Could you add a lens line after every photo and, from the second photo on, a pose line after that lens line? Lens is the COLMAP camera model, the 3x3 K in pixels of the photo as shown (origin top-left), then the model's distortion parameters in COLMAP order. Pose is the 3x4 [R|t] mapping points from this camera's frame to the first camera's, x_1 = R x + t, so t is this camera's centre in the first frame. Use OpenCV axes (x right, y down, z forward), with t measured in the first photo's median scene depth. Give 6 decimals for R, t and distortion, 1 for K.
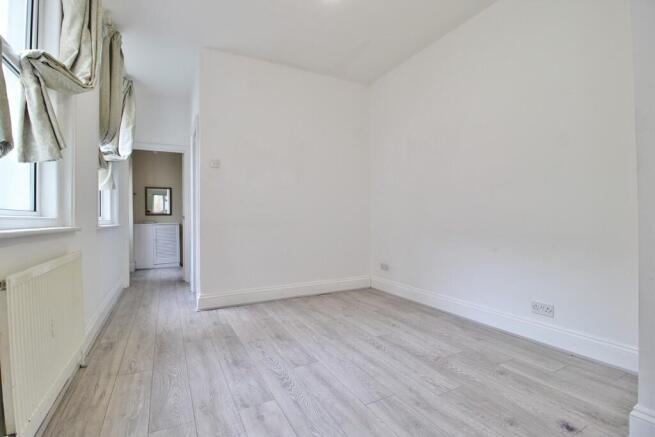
lens RADIAL K [[306.2, 0, 324.4], [0, 306.2, 218.0], [0, 0, 1]] dist [-0.001256, -0.000298]
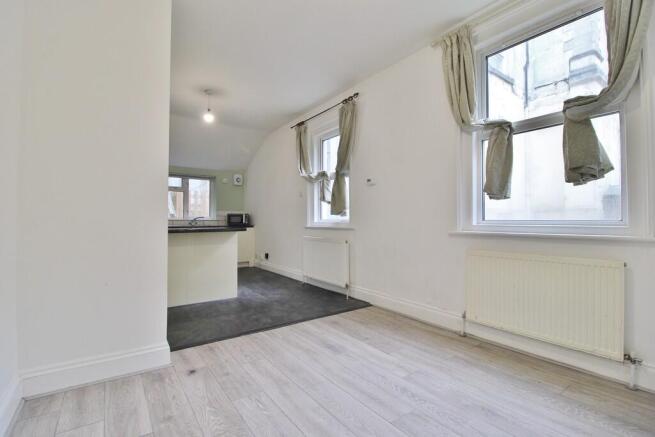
lens RADIAL K [[306.2, 0, 324.4], [0, 306.2, 218.0], [0, 0, 1]] dist [-0.001256, -0.000298]
pose [[-0.991479, 0.007579, -0.130047, 0.279565], [0.008906, 0.999914, -0.009621, -0.033529], [0.129963, -0.010697, -0.991461, 2.039243]]
